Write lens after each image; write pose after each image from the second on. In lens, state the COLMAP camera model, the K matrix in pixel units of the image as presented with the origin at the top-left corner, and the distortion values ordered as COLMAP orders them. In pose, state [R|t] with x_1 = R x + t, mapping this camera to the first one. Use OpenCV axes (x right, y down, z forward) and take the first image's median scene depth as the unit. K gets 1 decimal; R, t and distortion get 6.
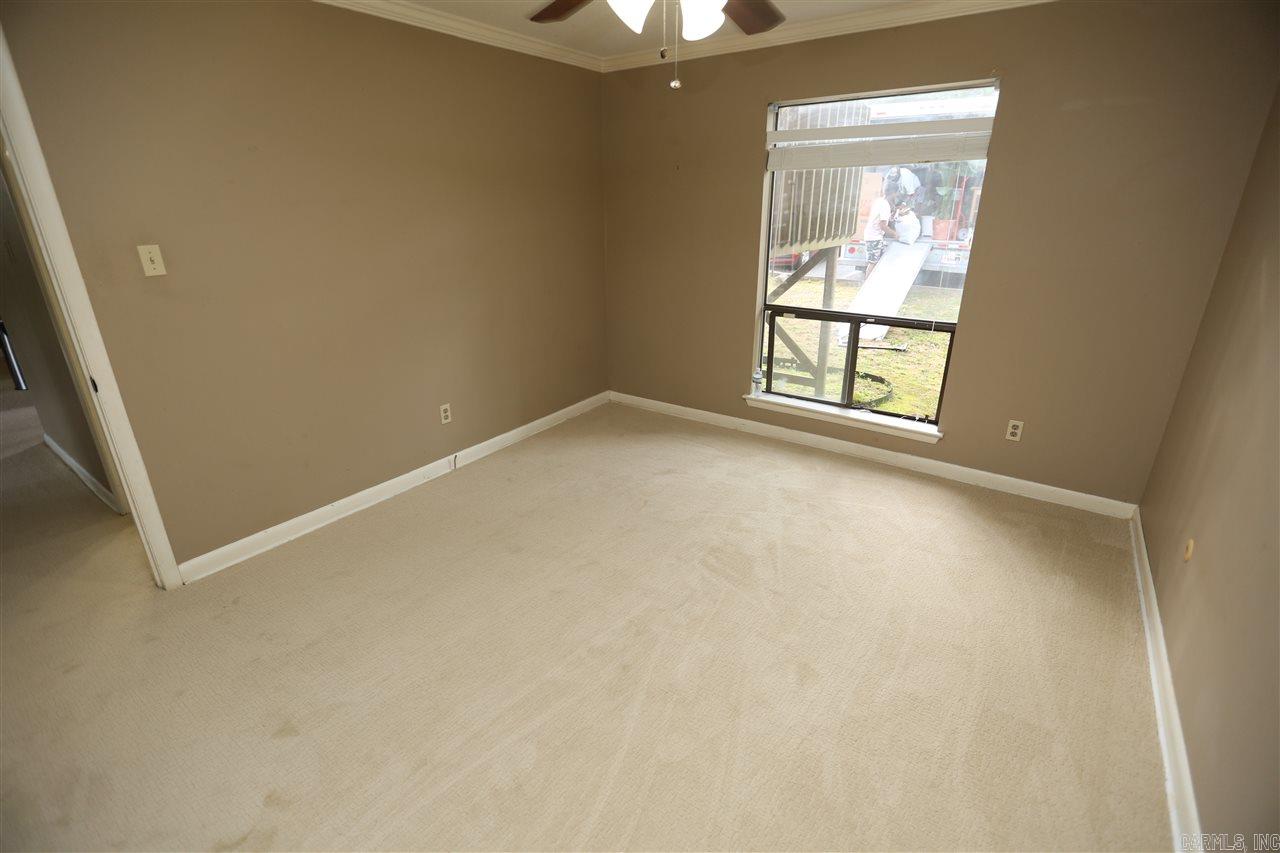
lens RADIAL K [[610.6, 0, 633.9], [0, 610.6, 430.2], [0, 0, 1]] dist [-0.000746, 0.021294]
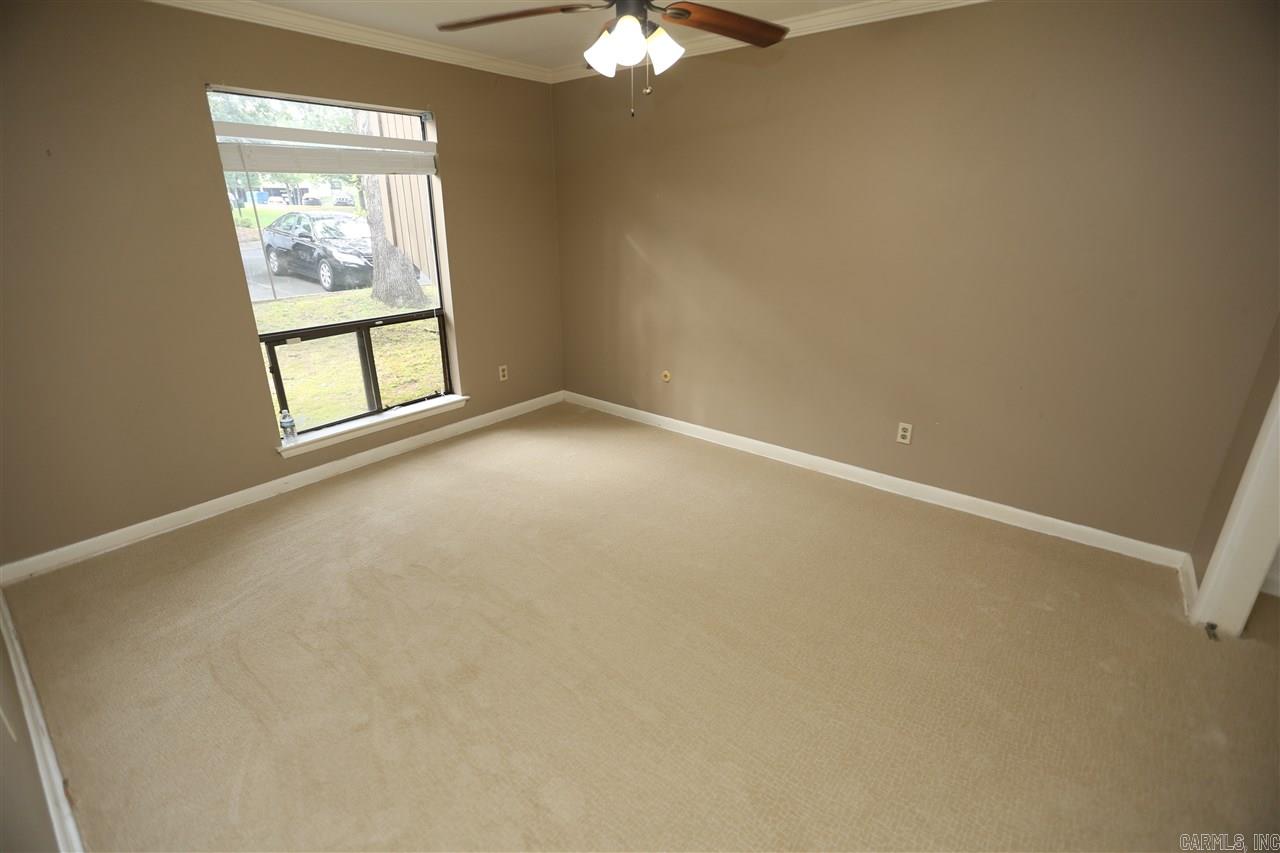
lens RADIAL K [[607.0, 0, 640.0], [0, 607.0, 426.5], [0, 0, 1]] dist [-0.001893, 0.019242]
pose [[0.058897, -0.342076, 0.937825, -0.601341], [0.364213, 0.882060, 0.298862, -0.167506], [-0.929451, 0.323966, 0.176539, 0.452133]]
